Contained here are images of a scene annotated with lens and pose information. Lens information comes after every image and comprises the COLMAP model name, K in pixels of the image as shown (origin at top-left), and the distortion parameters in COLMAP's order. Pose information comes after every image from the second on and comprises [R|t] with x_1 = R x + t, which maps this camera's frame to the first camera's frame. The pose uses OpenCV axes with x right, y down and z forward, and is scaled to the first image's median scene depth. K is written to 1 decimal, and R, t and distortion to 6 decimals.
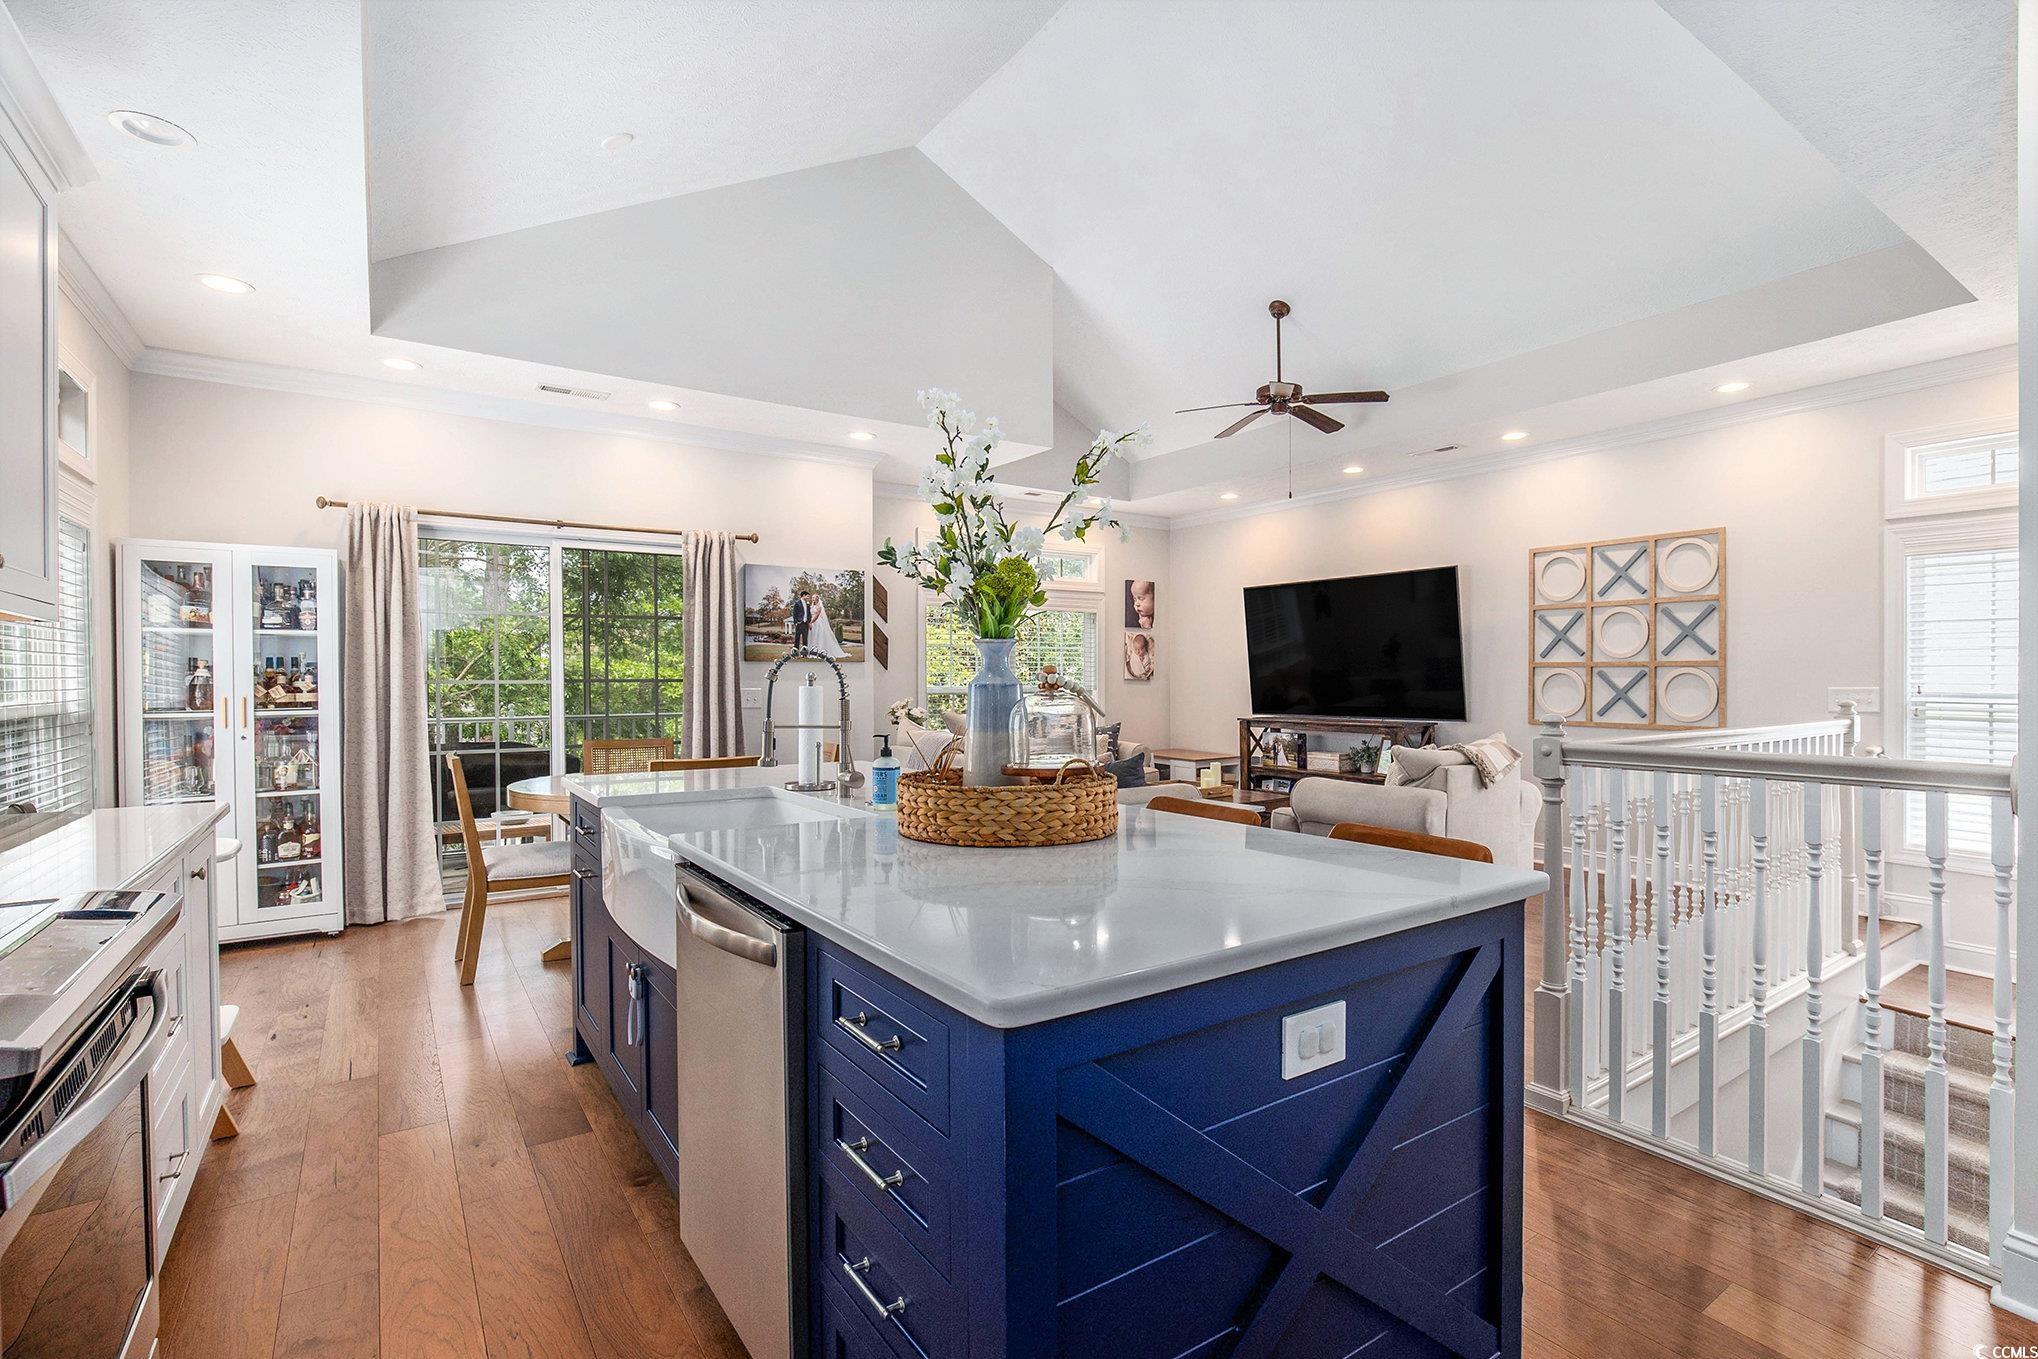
lens RADIAL K [[946.9, 0, 1023.2], [0, 946.9, 672.6], [0, 0, 1]] dist [-0.018295, 0.001662]
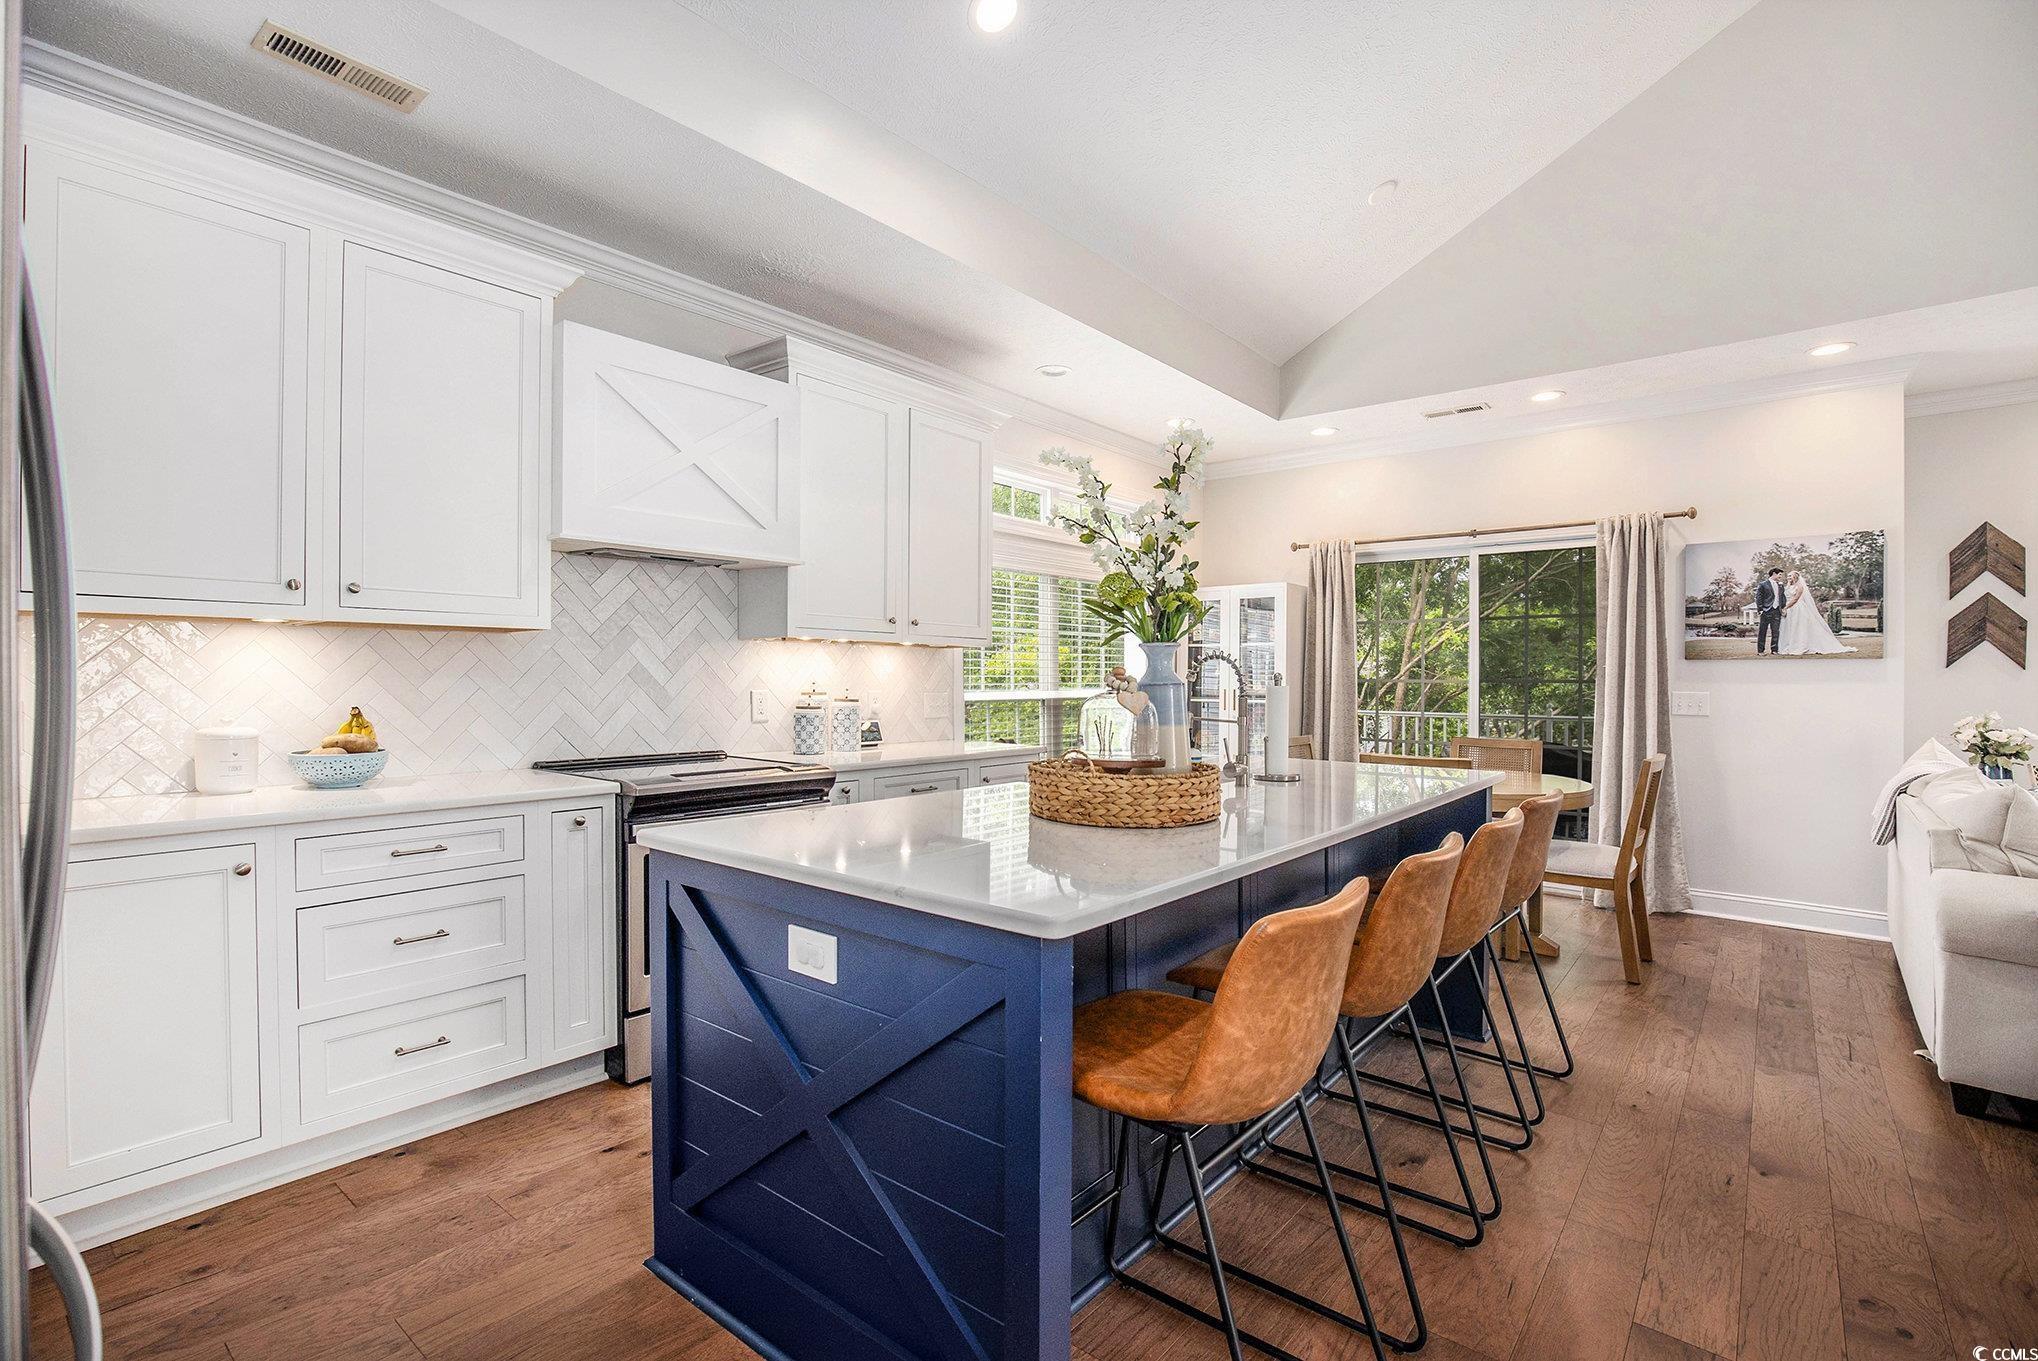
lens RADIAL K [[946.9, 0, 1035.6], [0, 946.9, 683.1], [0, 0, 1]] dist [-0.018295, 0.001662]
pose [[0.279020, 0.010087, -0.960232, 0.350162], [-0.000152, 0.999945, 0.010460, 0.000685], [0.960285, -0.002772, 0.279006, 0.198517]]
